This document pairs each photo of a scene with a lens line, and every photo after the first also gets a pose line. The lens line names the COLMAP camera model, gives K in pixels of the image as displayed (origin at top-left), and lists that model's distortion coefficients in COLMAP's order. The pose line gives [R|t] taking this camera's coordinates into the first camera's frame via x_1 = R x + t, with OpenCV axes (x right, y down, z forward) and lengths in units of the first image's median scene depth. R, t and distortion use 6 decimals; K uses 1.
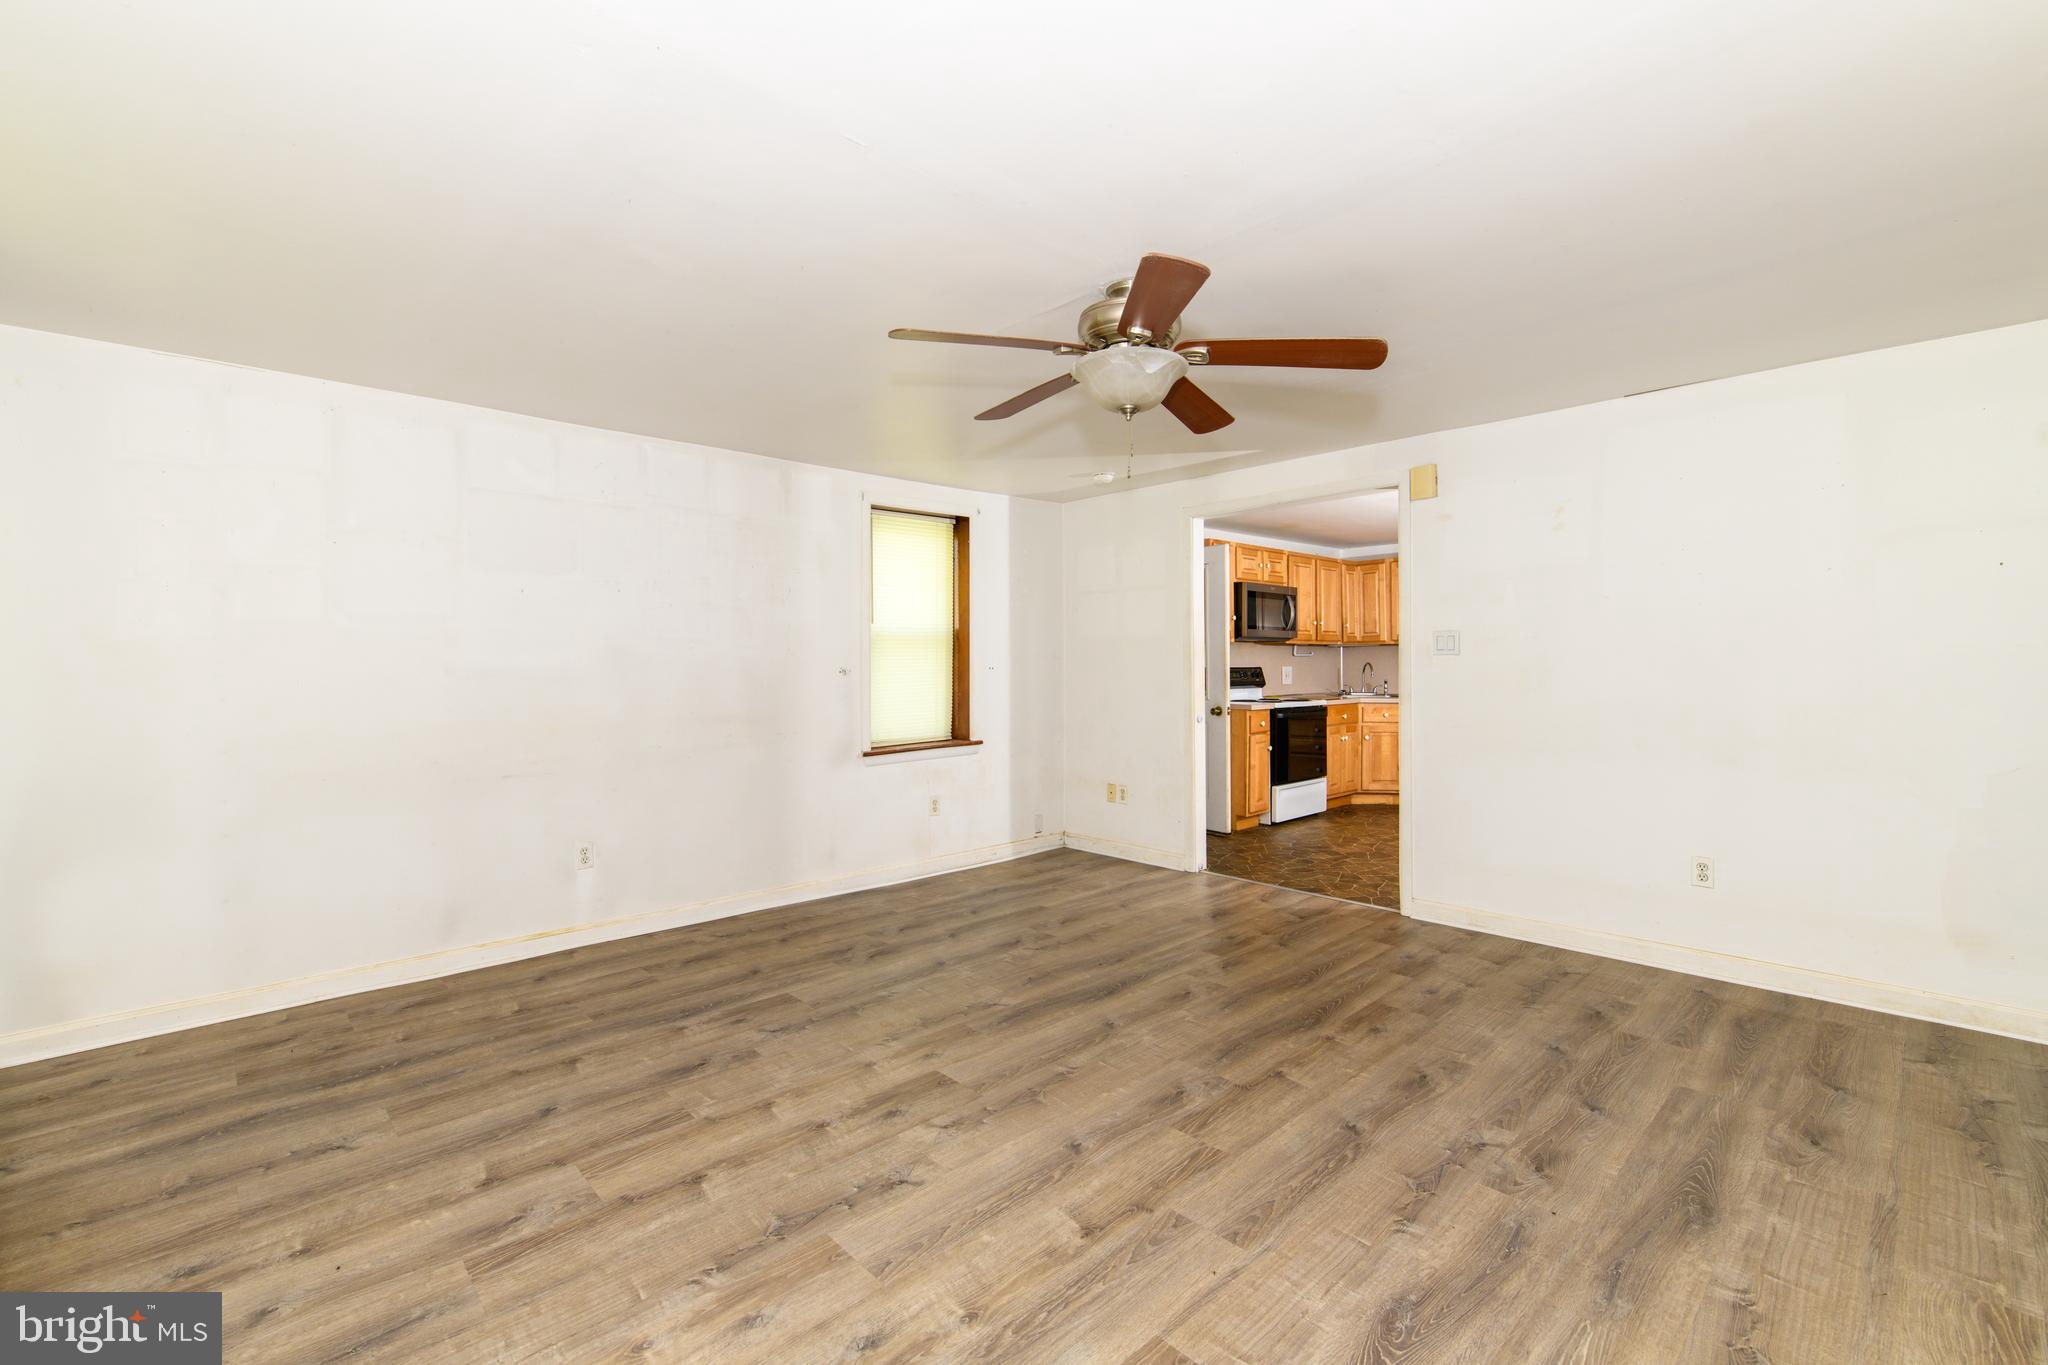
lens RADIAL K [[874.9, 0, 1028.7], [0, 874.9, 672.9], [0, 0, 1]] dist [0.000614, -0.000302]
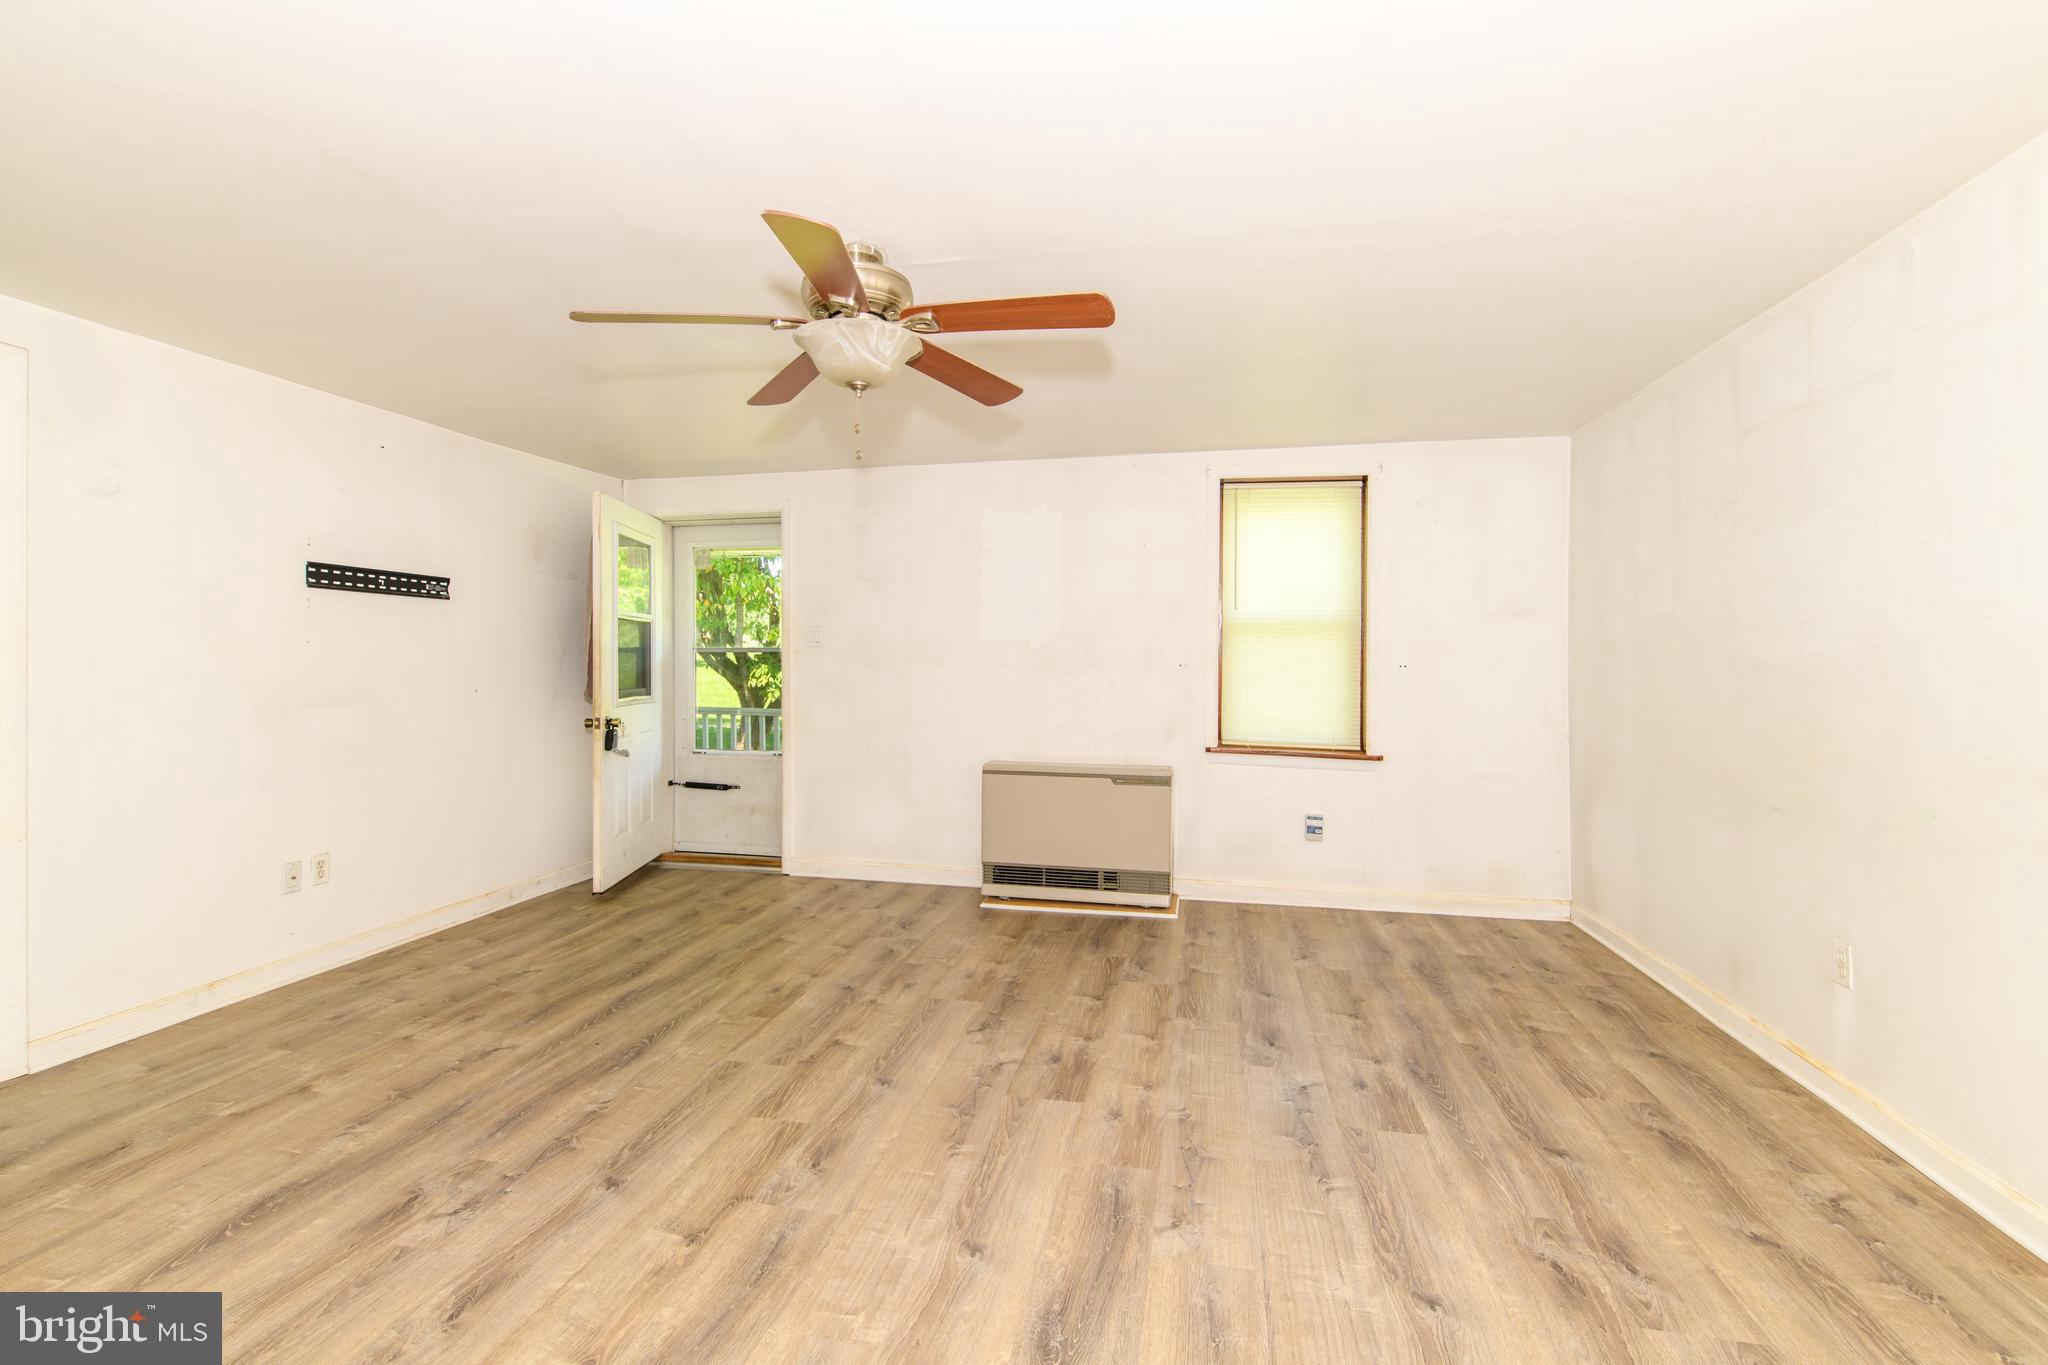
lens RADIAL K [[874.9, 0, 1028.7], [0, 874.9, 672.9], [0, 0, 1]] dist [0.000614, -0.000302]
pose [[-0.822315, 0.010169, -0.568941, 0.417705], [-0.001058, 0.999811, 0.019399, -0.010955], [0.569031, 0.016554, -0.822149, 1.569225]]
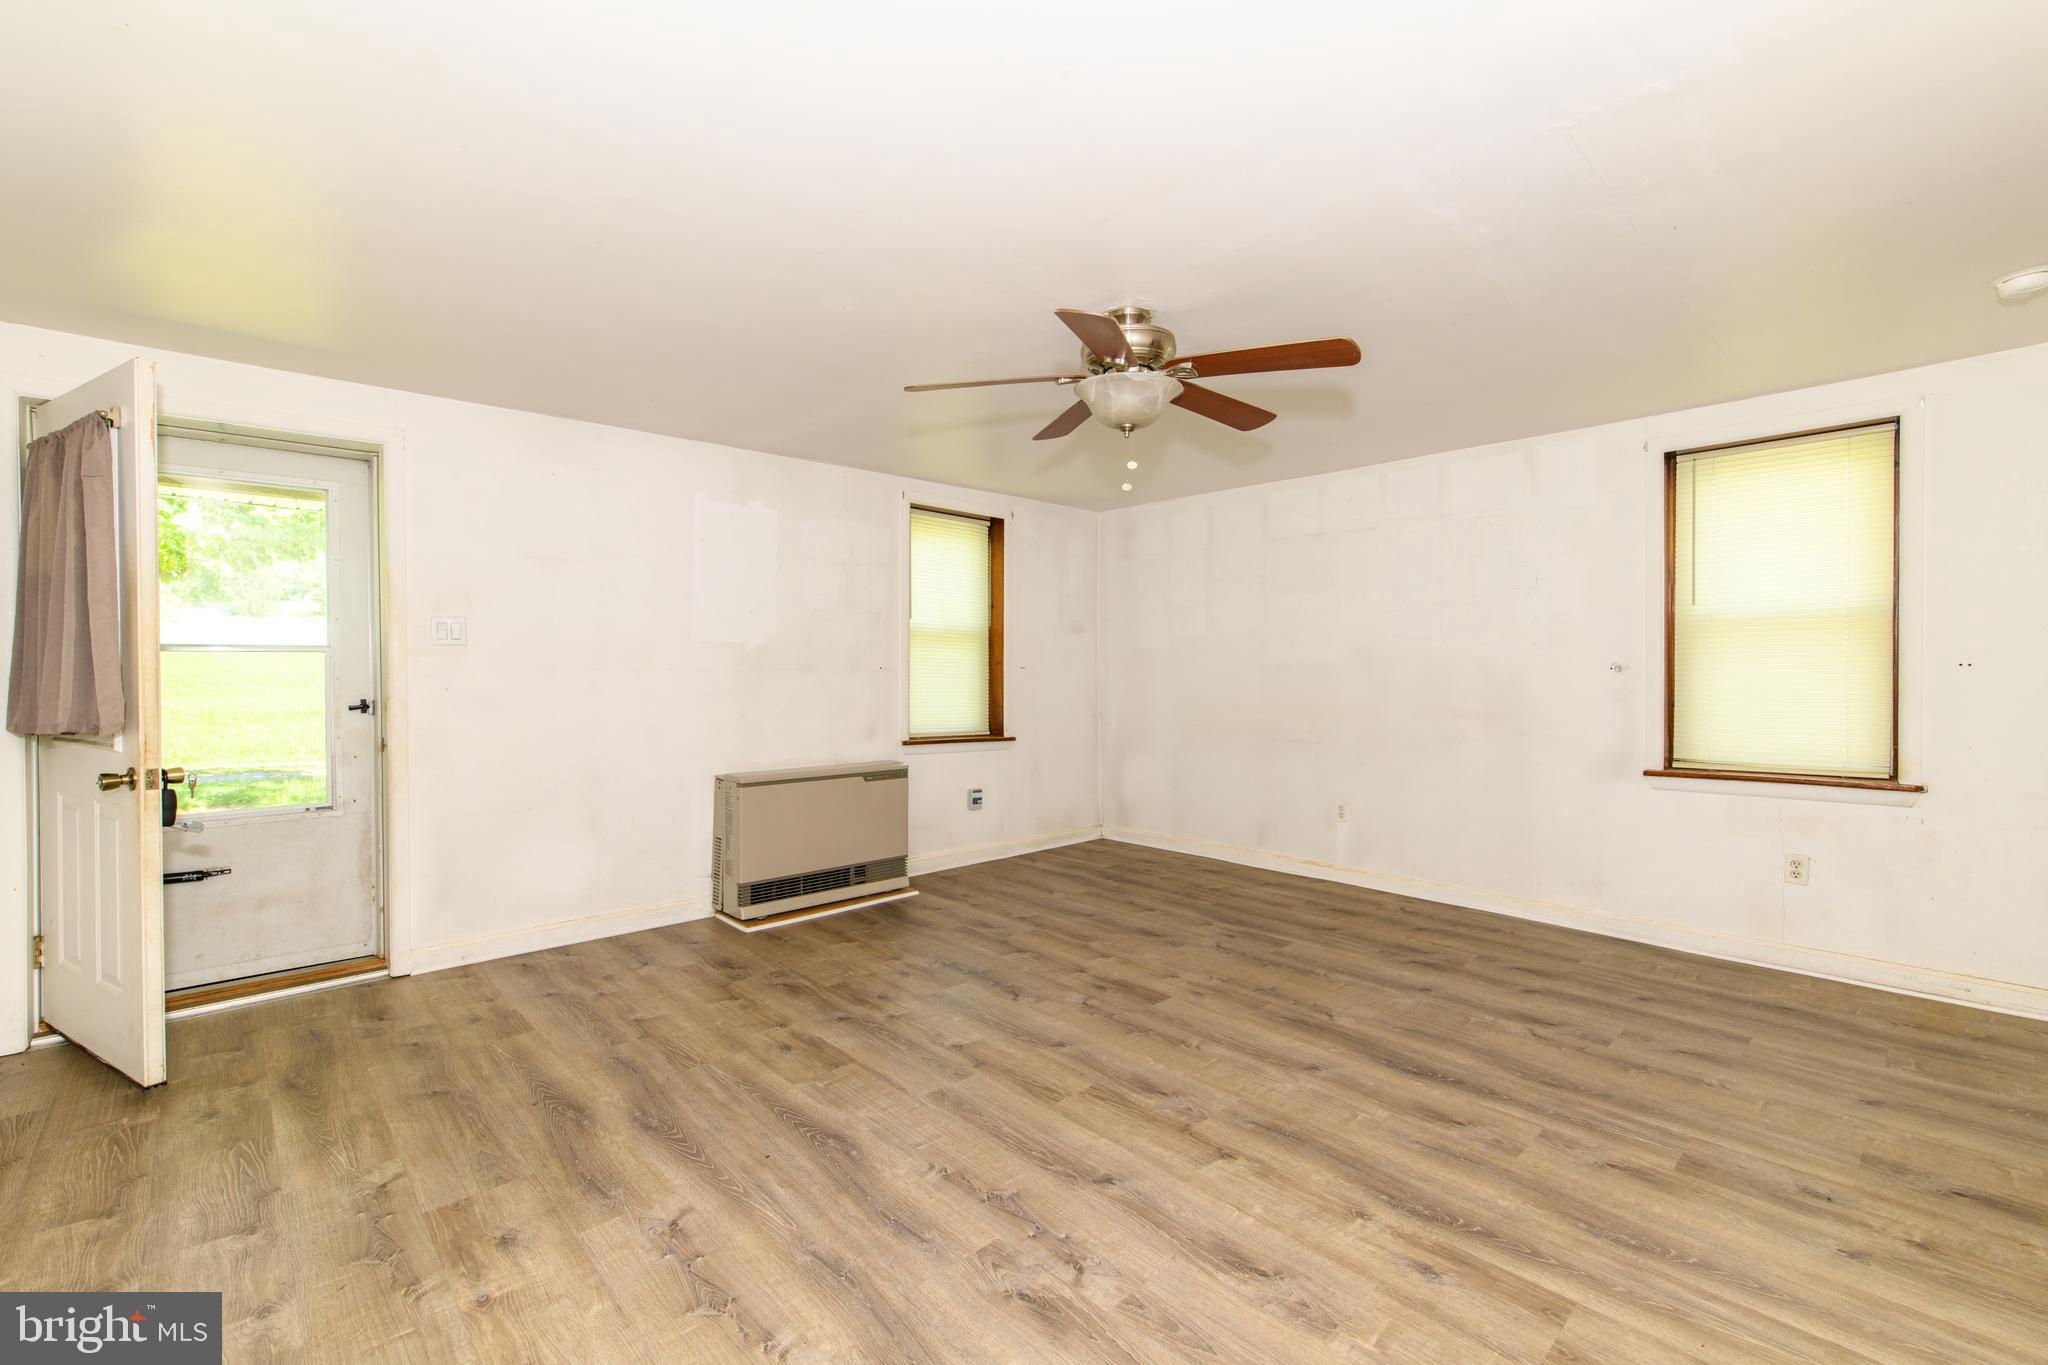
lens RADIAL K [[874.9, 0, 1028.7], [0, 874.9, 672.9], [0, 0, 1]] dist [0.000614, -0.000302]
pose [[-0.005723, 0.014410, -0.999880, 1.010510], [-0.003894, 0.999888, 0.014432, -0.010868], [0.999976, 0.003976, -0.005667, 0.739185]]
